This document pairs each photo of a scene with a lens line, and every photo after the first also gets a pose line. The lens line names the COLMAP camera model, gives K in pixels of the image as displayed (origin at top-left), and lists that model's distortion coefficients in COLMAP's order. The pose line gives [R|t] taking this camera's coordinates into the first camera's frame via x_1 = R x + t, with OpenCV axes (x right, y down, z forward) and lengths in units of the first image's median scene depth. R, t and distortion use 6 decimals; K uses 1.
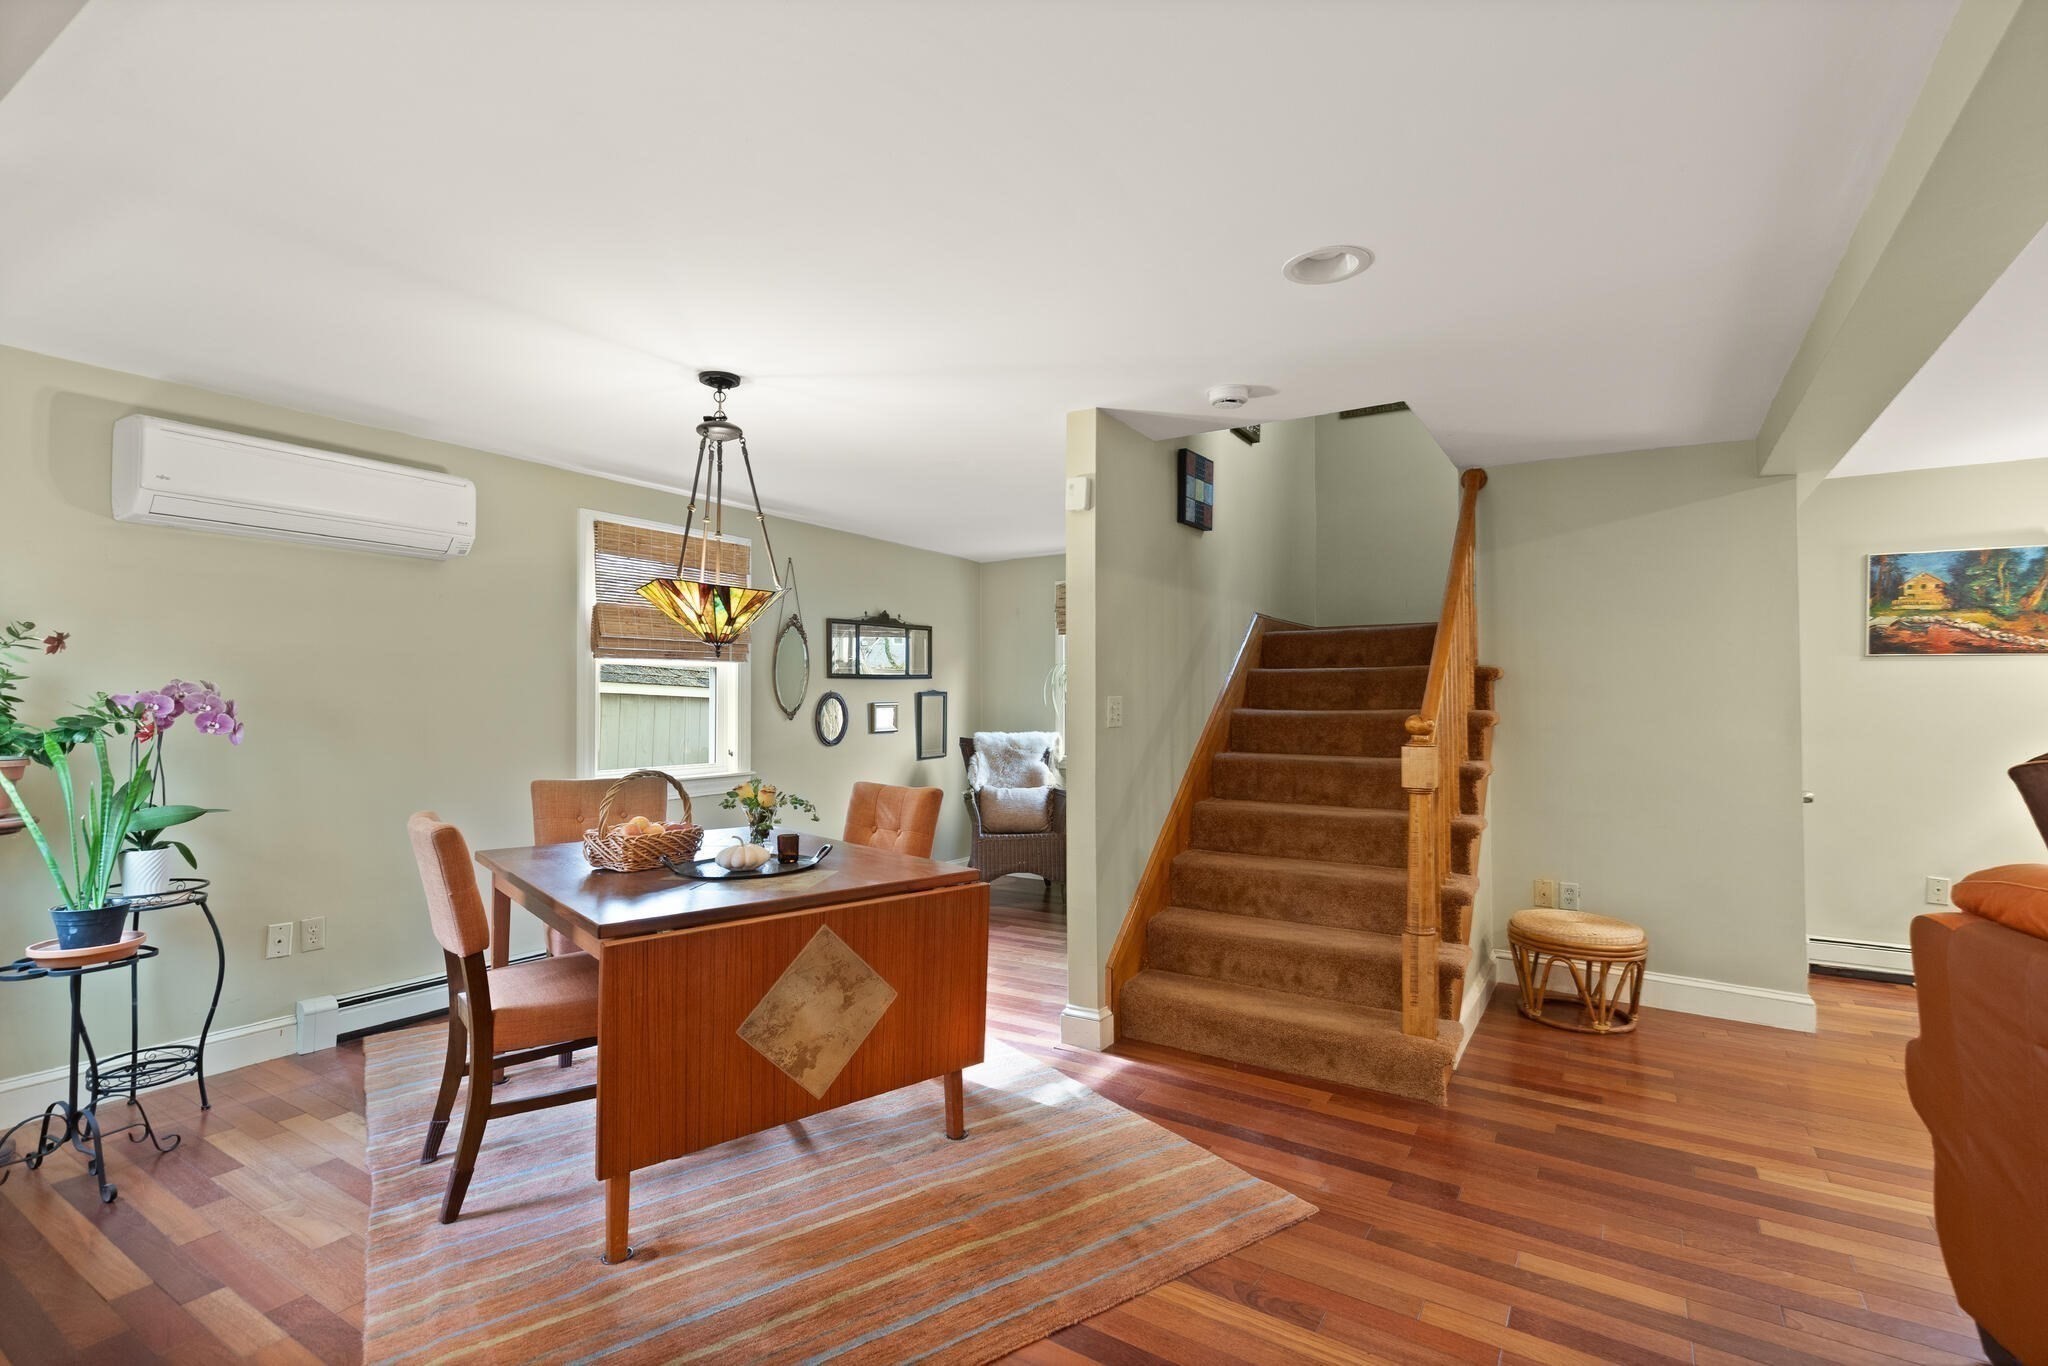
lens RADIAL K [[946.6, 0, 1027.9], [0, 946.6, 685.6], [0, 0, 1]] dist [0.007718, -0.000714]
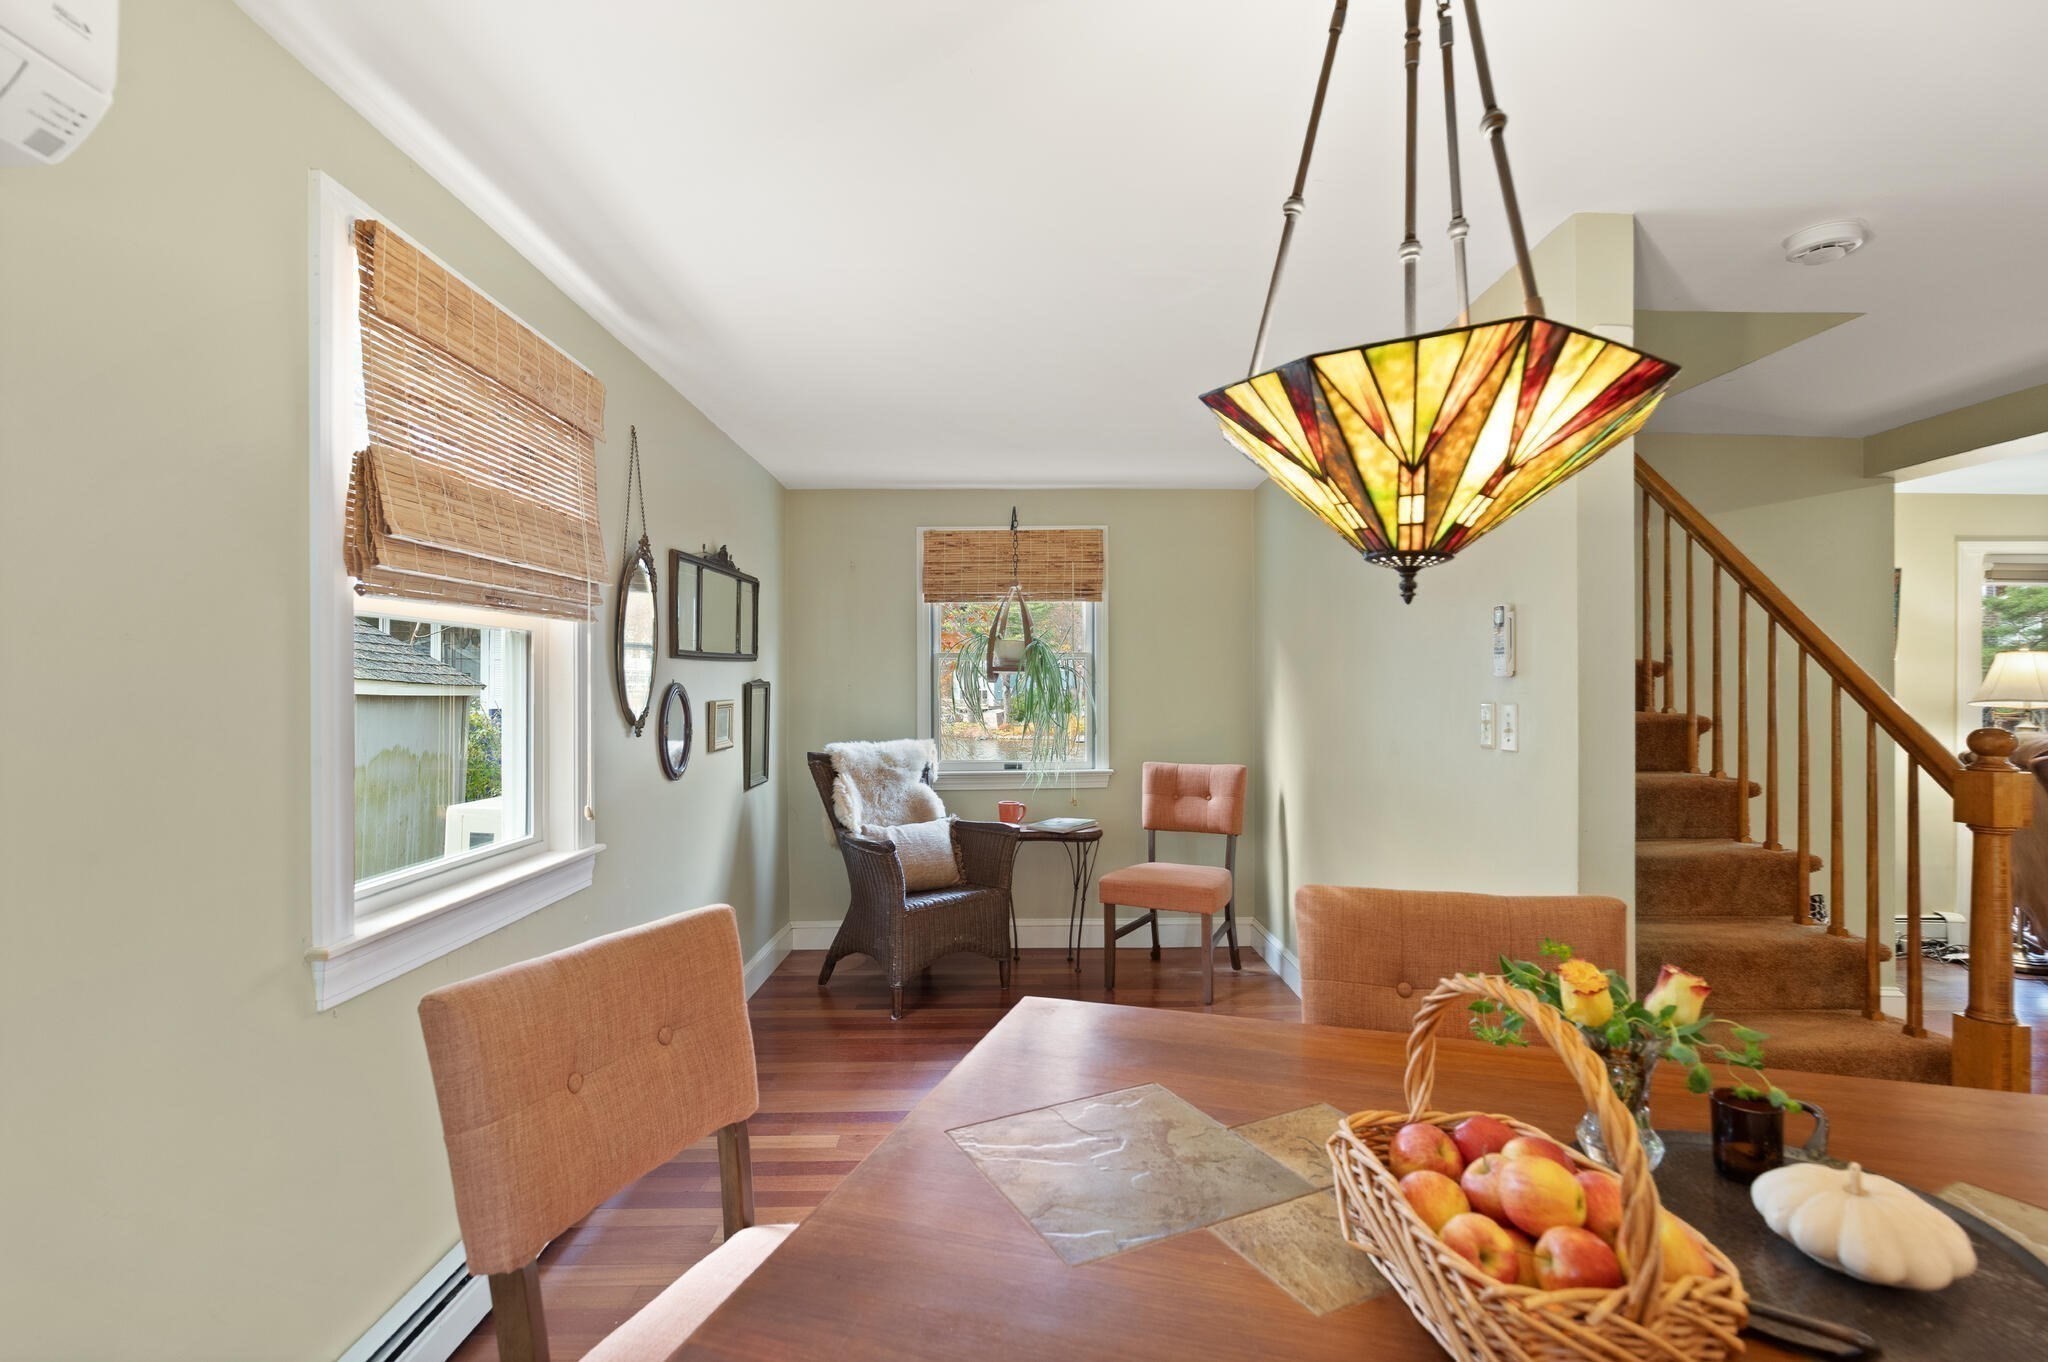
lens RADIAL K [[949.0, 0, 1027.6], [0, 949.0, 686.1], [0, 0, 1]] dist [0.001381, 0.000240]
pose [[0.841911, 0.003914, 0.539602, -0.459890], [-0.012717, 0.999840, 0.012590, -0.000794], [-0.539467, -0.017462, 0.841826, 0.573113]]
